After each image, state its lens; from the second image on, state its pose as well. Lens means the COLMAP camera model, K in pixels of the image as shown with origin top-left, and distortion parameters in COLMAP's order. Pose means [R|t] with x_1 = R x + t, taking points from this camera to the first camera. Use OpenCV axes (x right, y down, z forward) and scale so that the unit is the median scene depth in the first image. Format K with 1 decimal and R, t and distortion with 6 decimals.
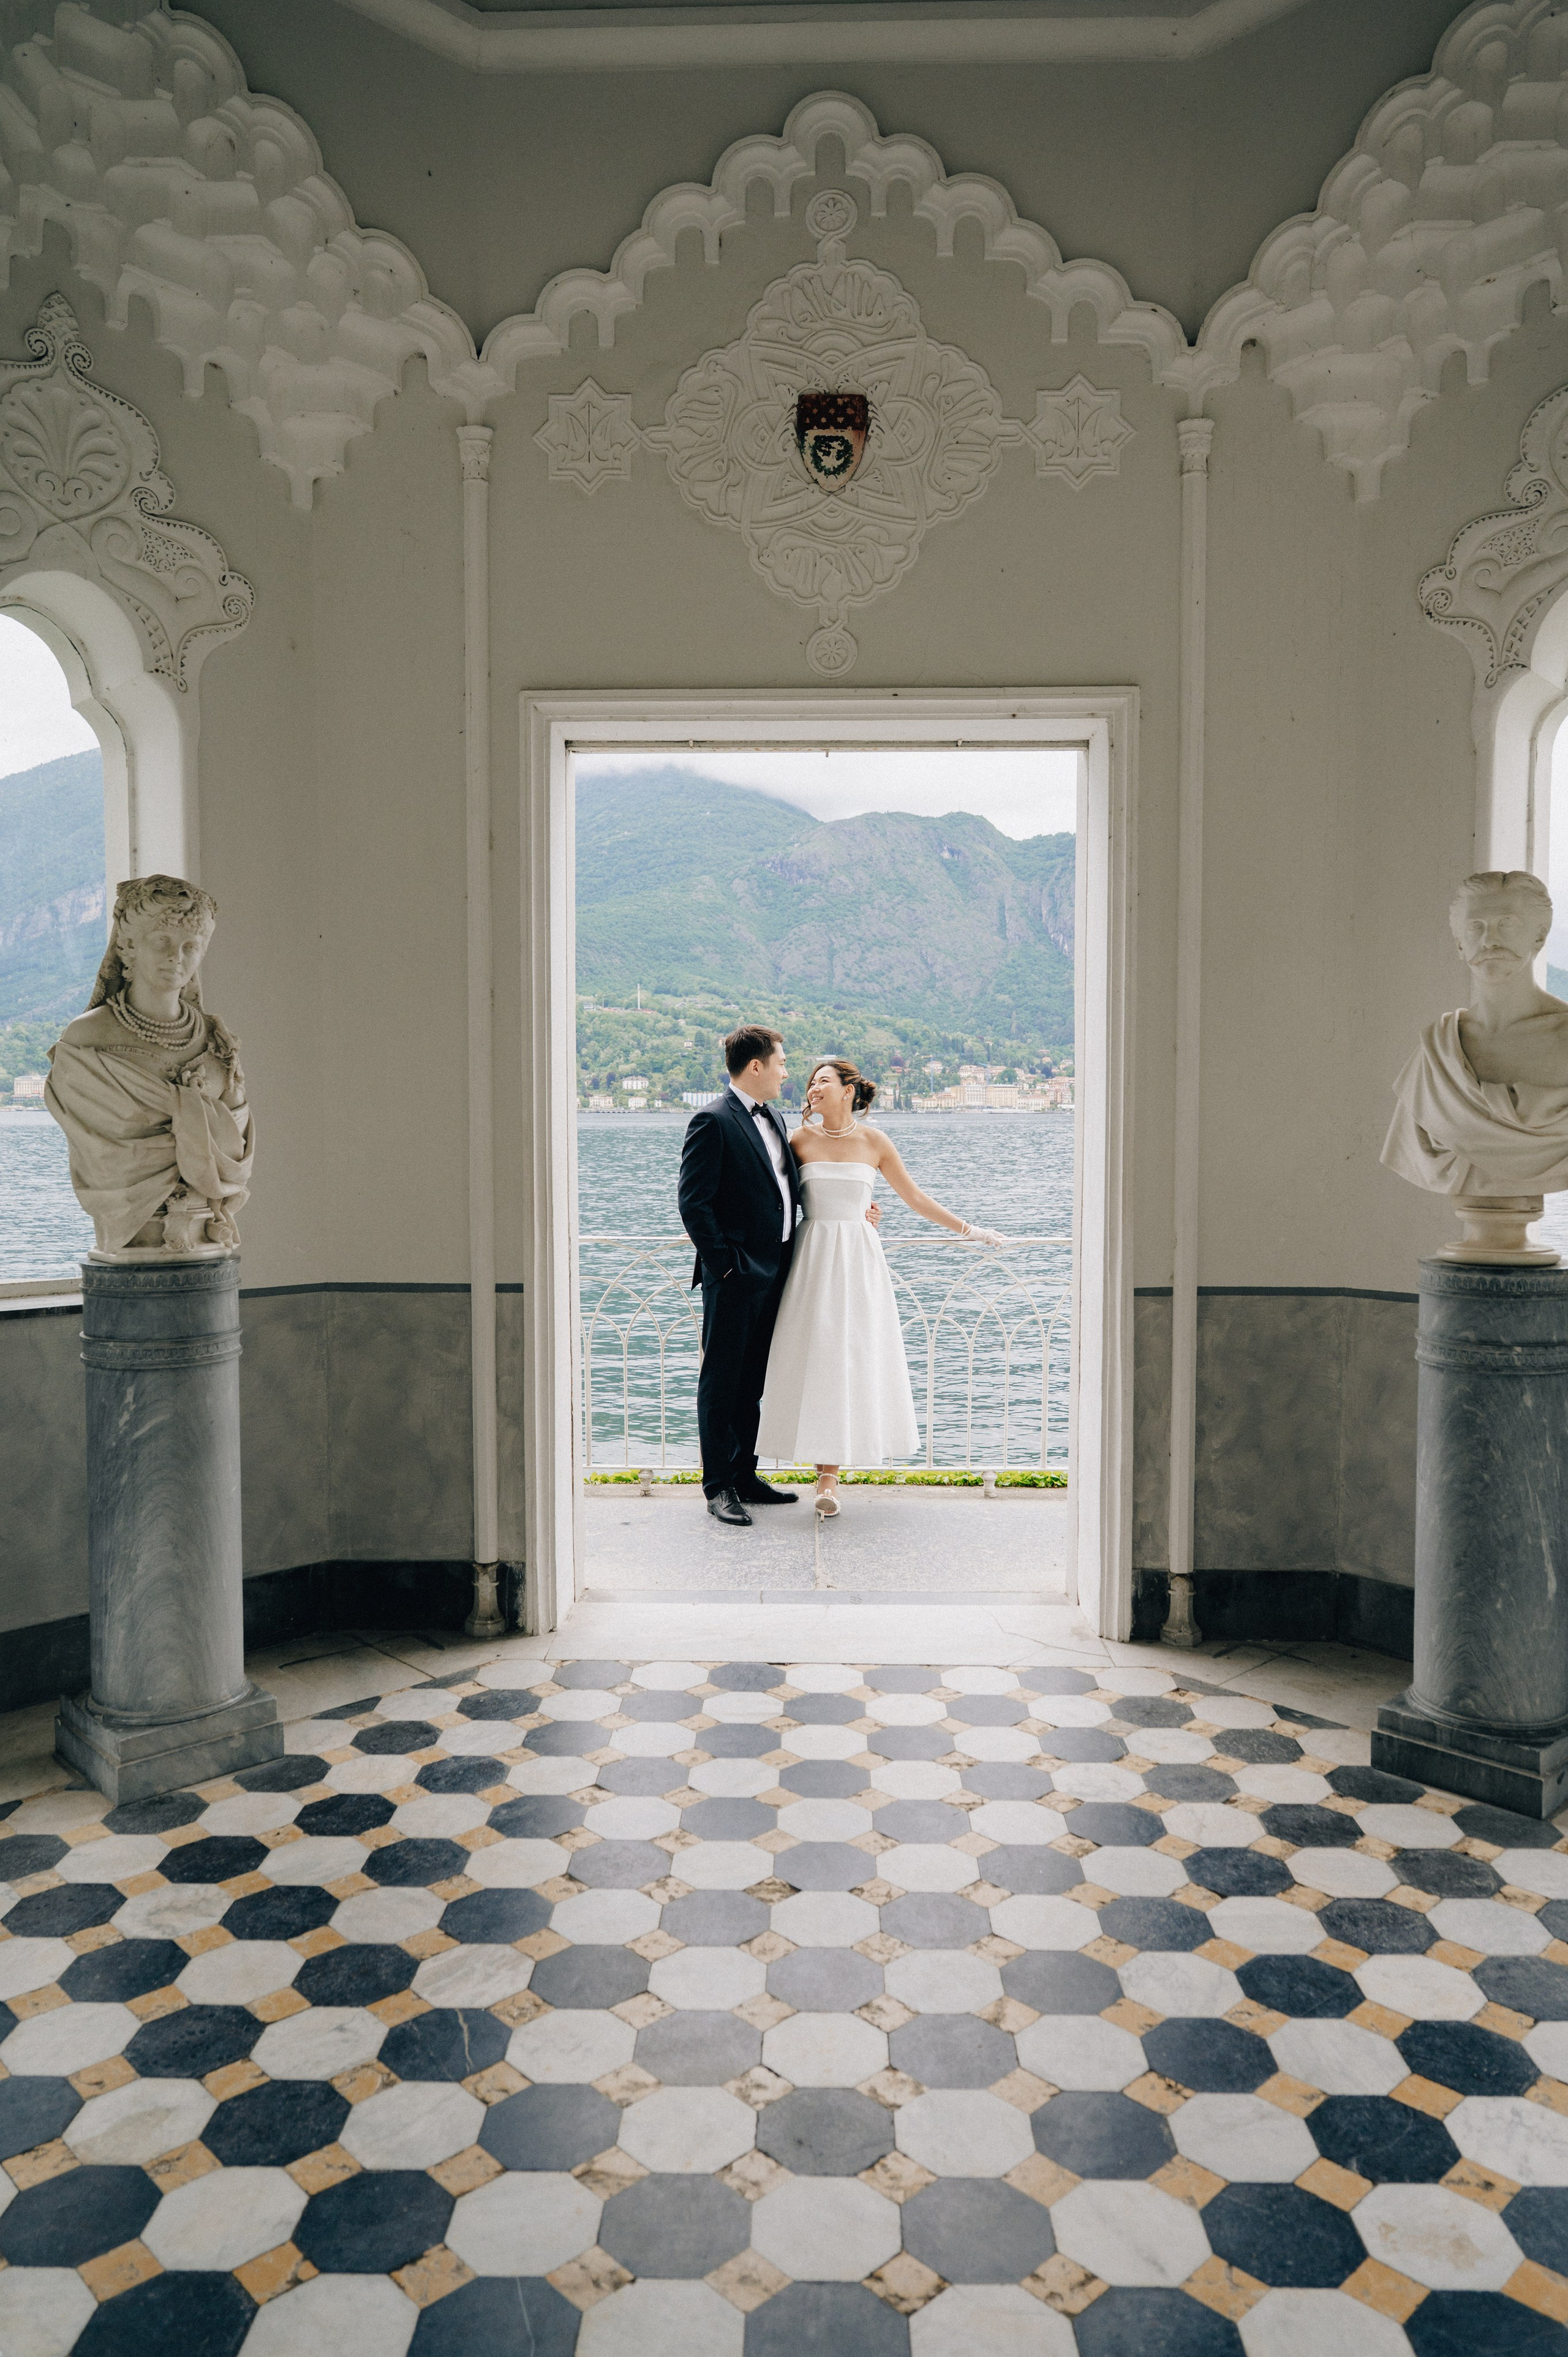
lens RADIAL K [[1603.0, 0, 795.1], [0, 1603.0, 1190.7], [0, 0, 1]] dist [-0.003806, -0.003605]
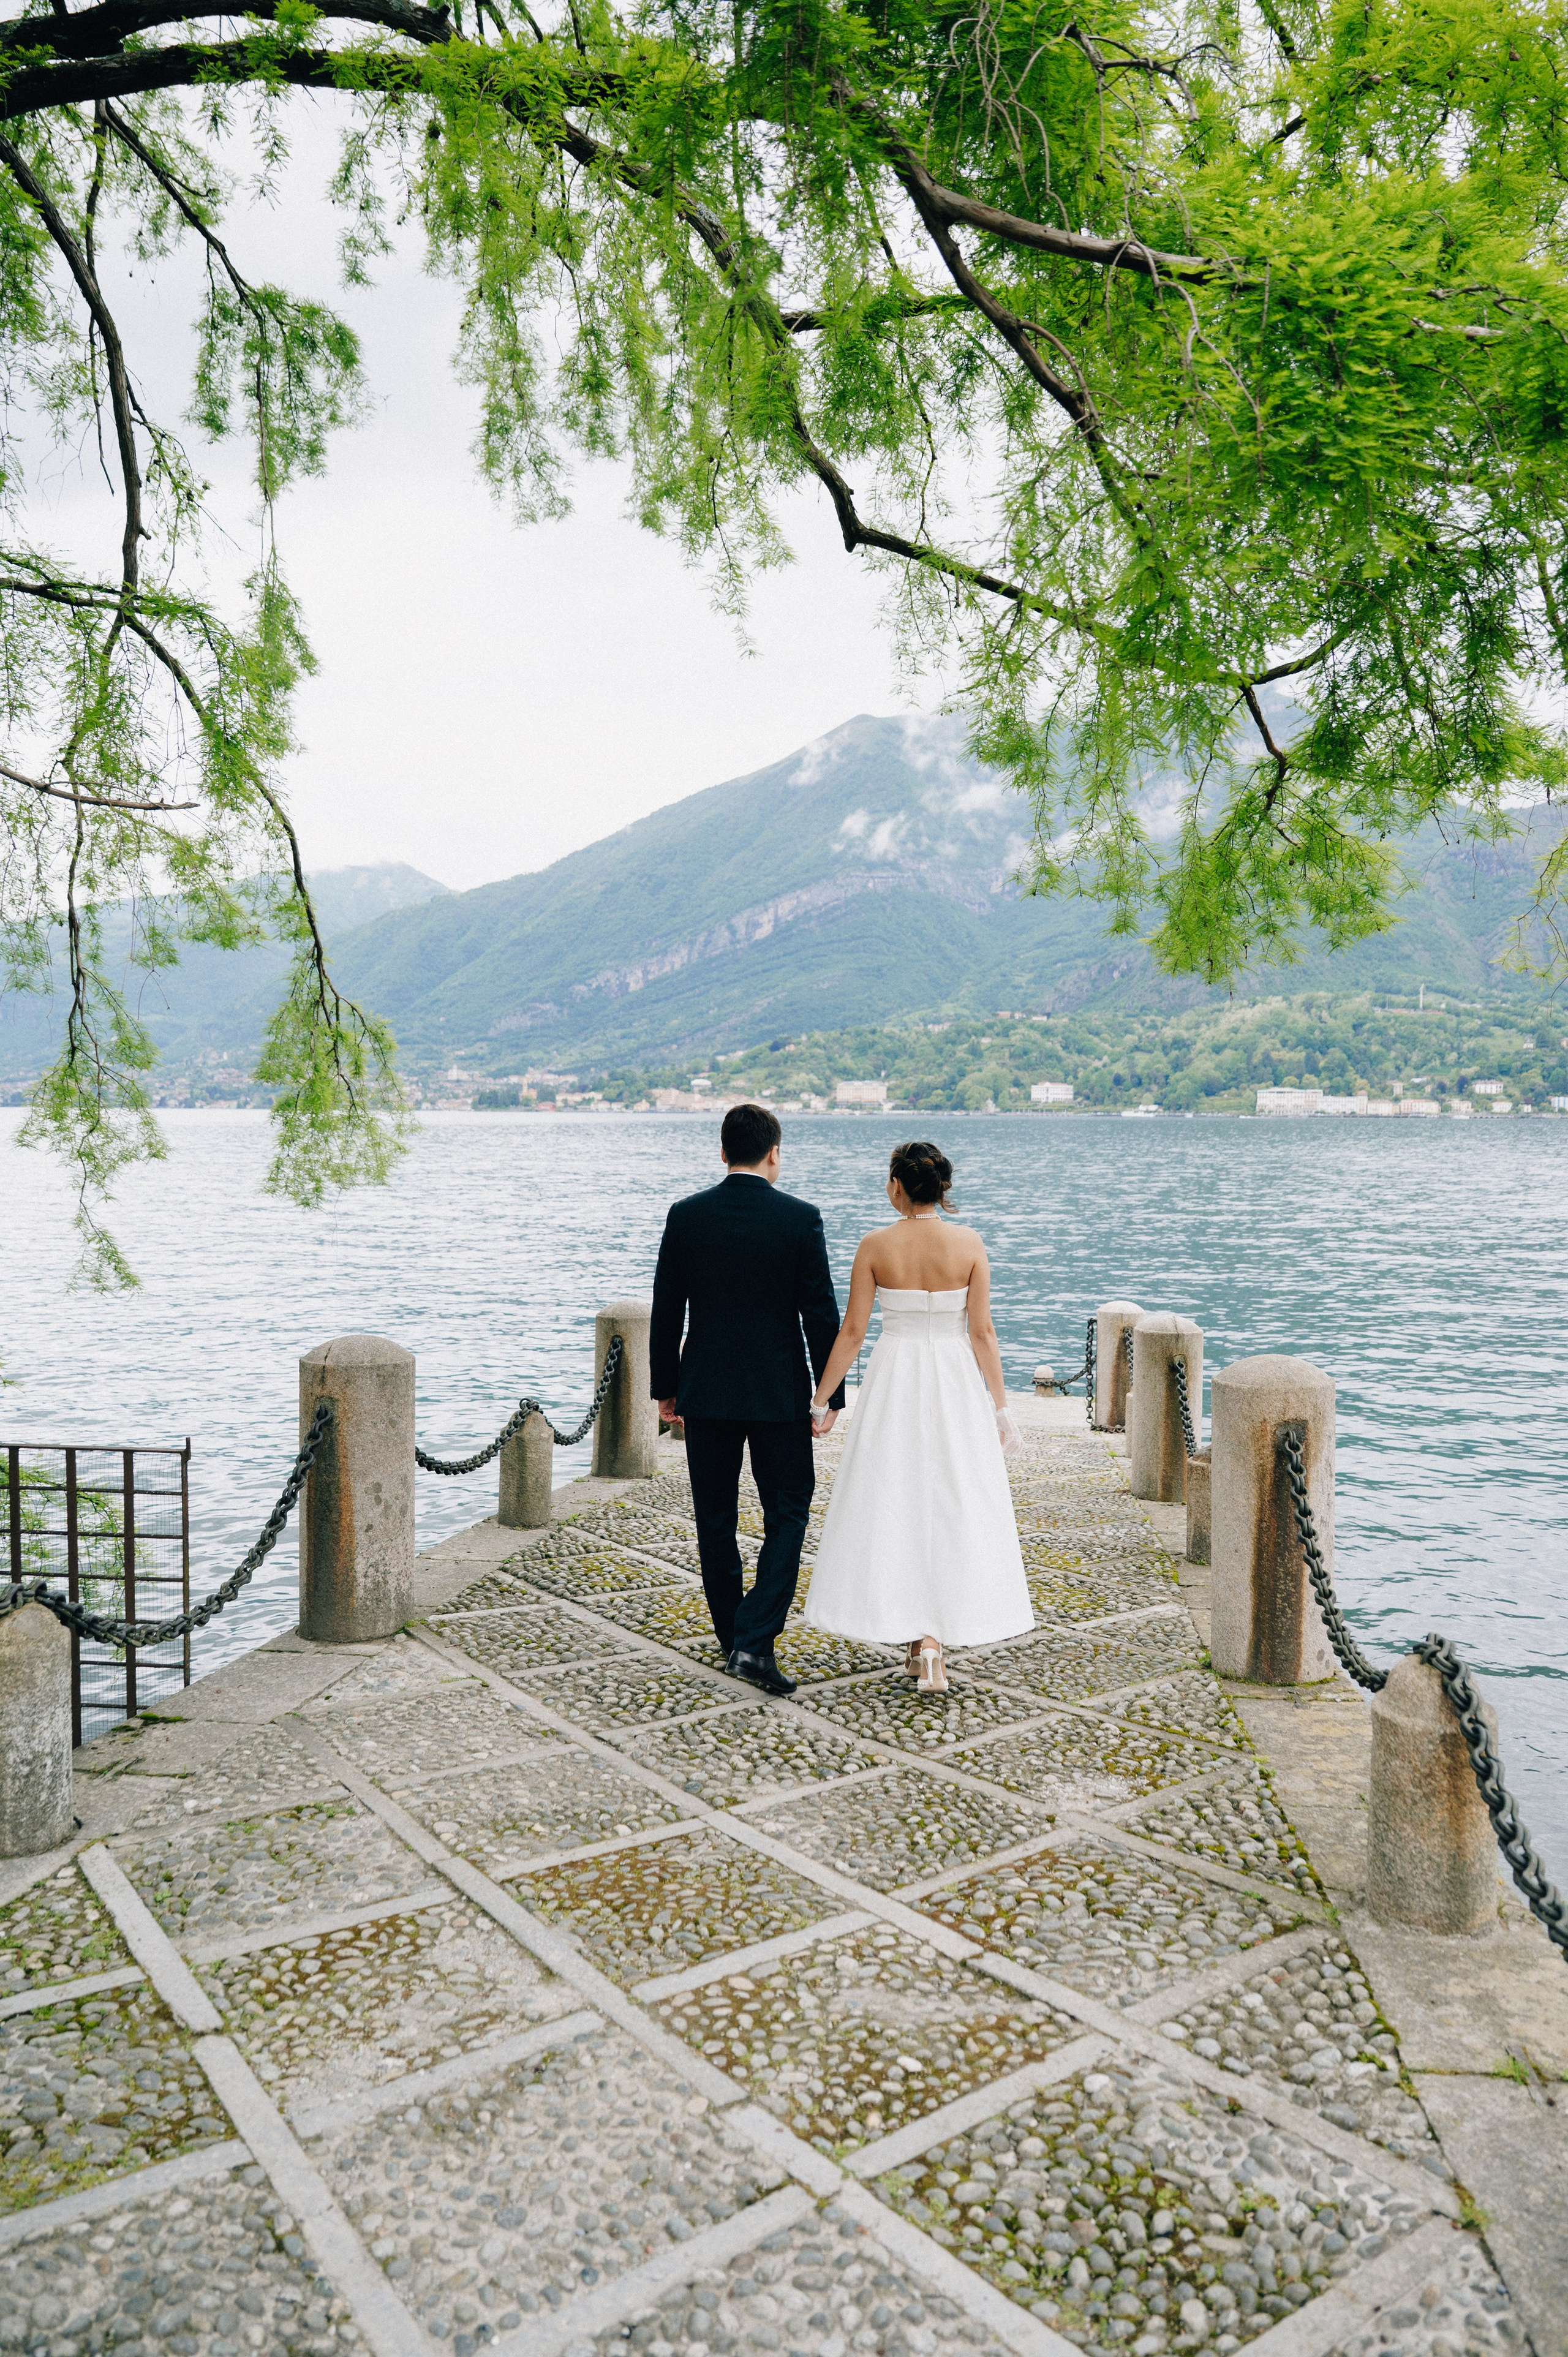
lens RADIAL K [[1595.5, 0, 783.2], [0, 1595.5, 1173.2], [0, 0, 1]] dist [-0.001319, -0.000902]
pose [[0.955172, 0.013336, -0.295752, -0.121027], [-0.017337, 0.999790, -0.010912, 0.000828], [0.295544, 0.015551, 0.955203, -0.014909]]
